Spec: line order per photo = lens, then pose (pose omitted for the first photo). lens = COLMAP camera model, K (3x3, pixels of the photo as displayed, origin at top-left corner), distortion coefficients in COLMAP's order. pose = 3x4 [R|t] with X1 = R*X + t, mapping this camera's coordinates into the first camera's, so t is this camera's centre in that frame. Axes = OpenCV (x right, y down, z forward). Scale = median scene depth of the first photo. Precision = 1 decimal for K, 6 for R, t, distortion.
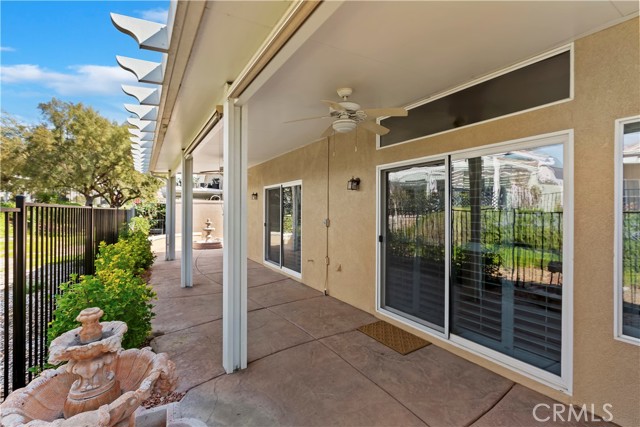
lens RADIAL K [[285.6, 0, 321.8], [0, 285.6, 212.3], [0, 0, 1]] dist [0.000924, -0.000884]
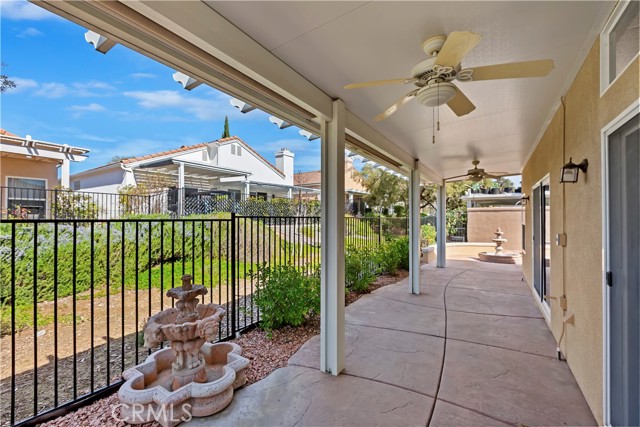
lens RADIAL K [[285.6, 0, 319.2], [0, 285.6, 214.6], [0, 0, 1]] dist [0.000924, -0.000884]
pose [[0.425474, -0.012123, -0.904889, 0.419132], [-0.005676, 0.999855, -0.016064, -0.004909], [0.904953, 0.011971, 0.425344, 0.339955]]
